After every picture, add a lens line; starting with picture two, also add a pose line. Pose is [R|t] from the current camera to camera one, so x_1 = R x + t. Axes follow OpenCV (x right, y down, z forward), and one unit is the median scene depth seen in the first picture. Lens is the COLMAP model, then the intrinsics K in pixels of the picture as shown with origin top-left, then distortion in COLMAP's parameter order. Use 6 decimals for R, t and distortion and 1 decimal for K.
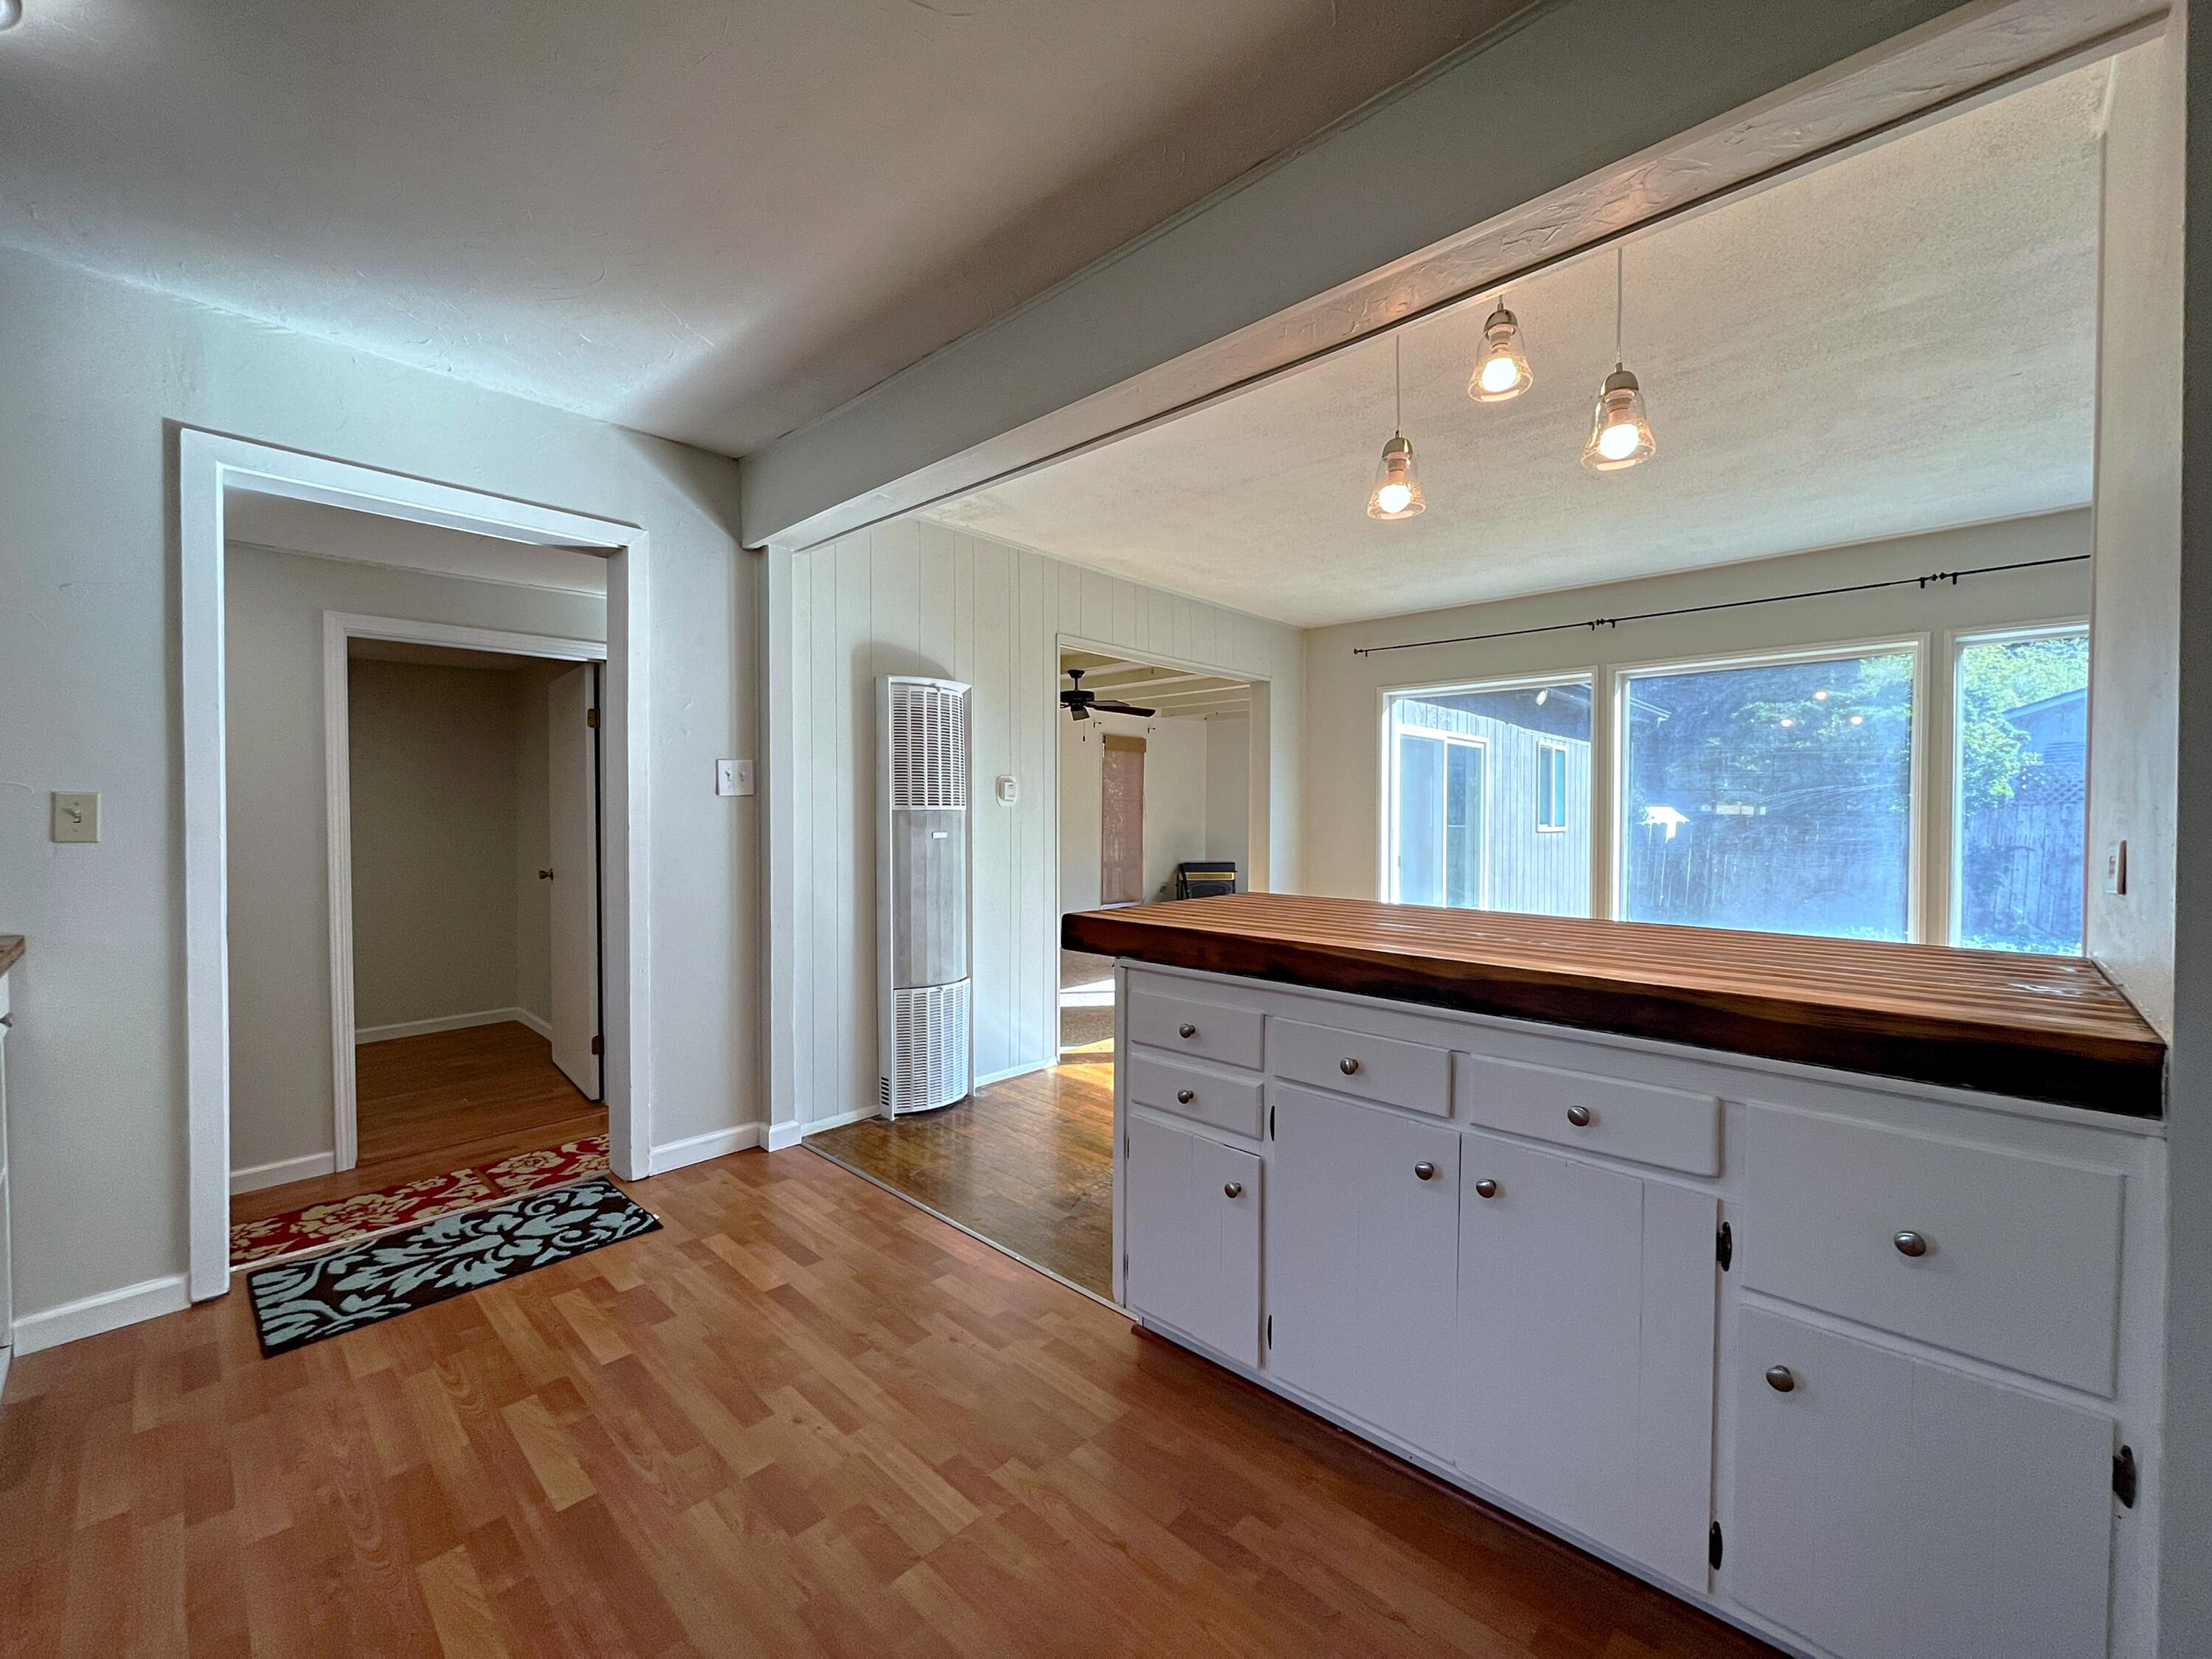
lens RADIAL K [[891.7, 0, 1106.0], [0, 891.7, 829.5], [0, 0, 1]] dist [-0.001524, -0.000180]
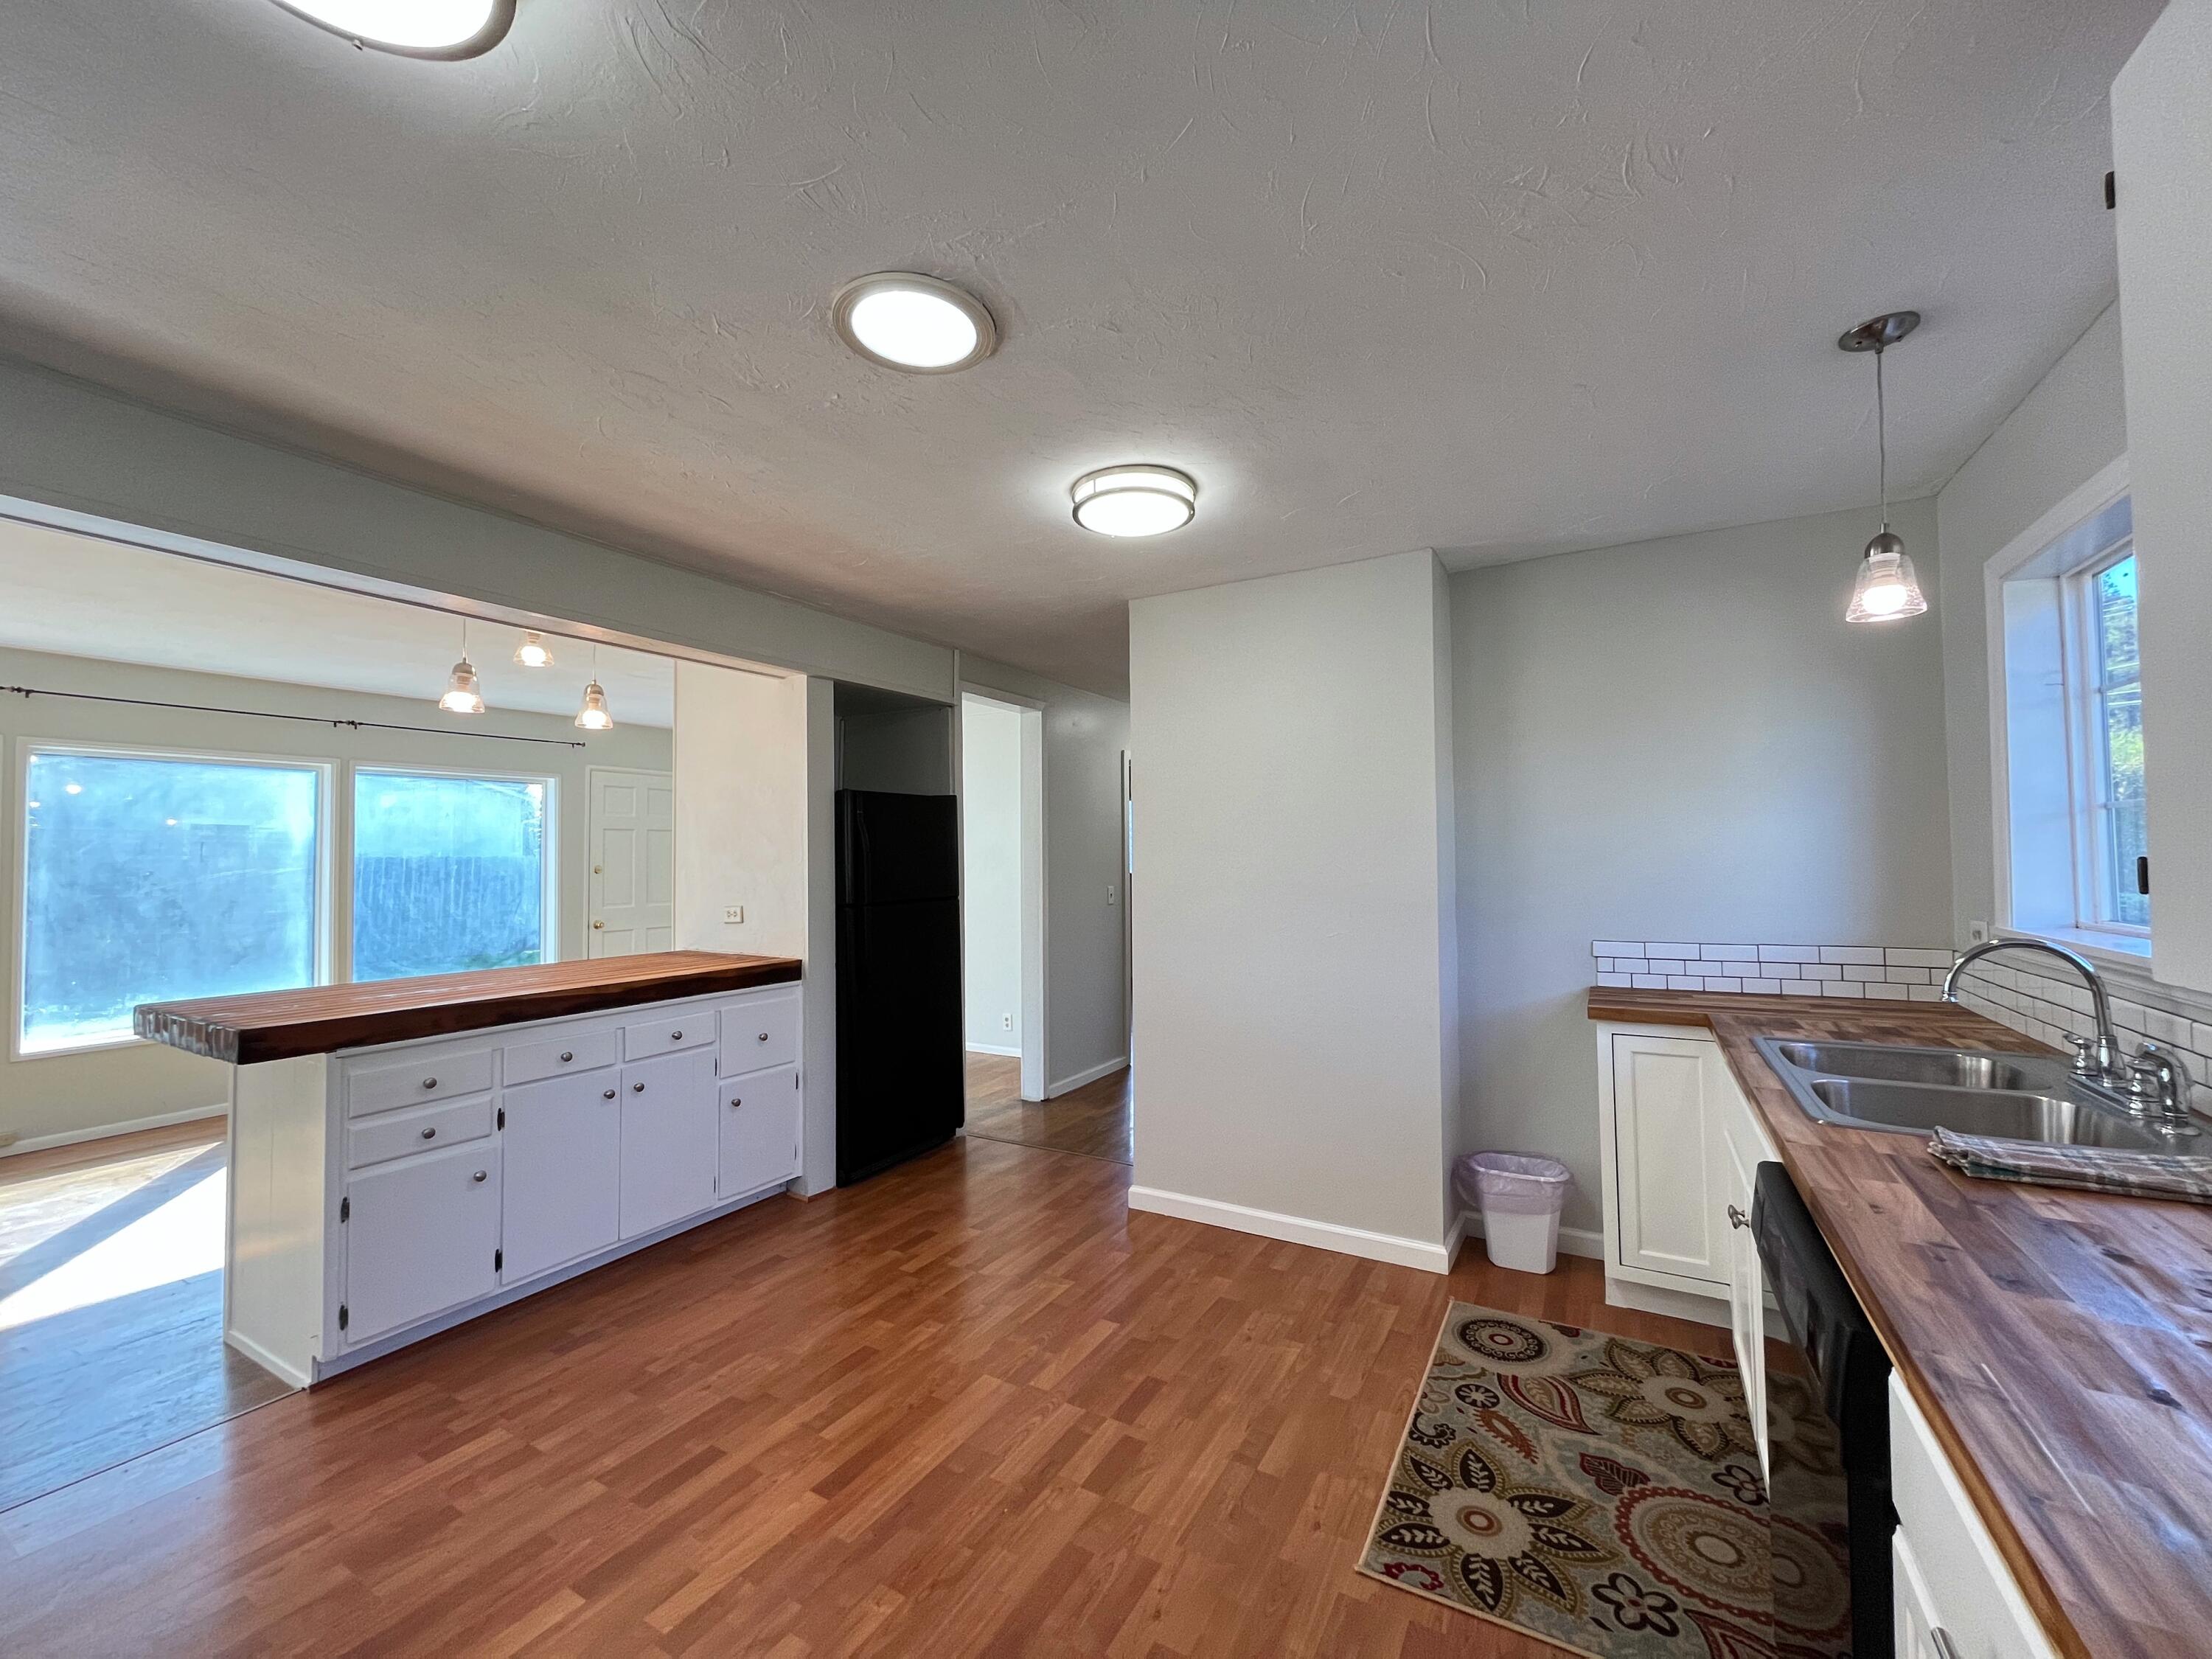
lens RADIAL K [[891.7, 0, 1106.0], [0, 891.7, 829.5], [0, 0, 1]] dist [-0.001524, -0.000180]
pose [[-0.229183, 0.029926, 0.972923, -1.647607], [0.027727, 0.999322, -0.024206, -0.107701], [-0.972988, 0.021429, -0.229857, 0.350068]]
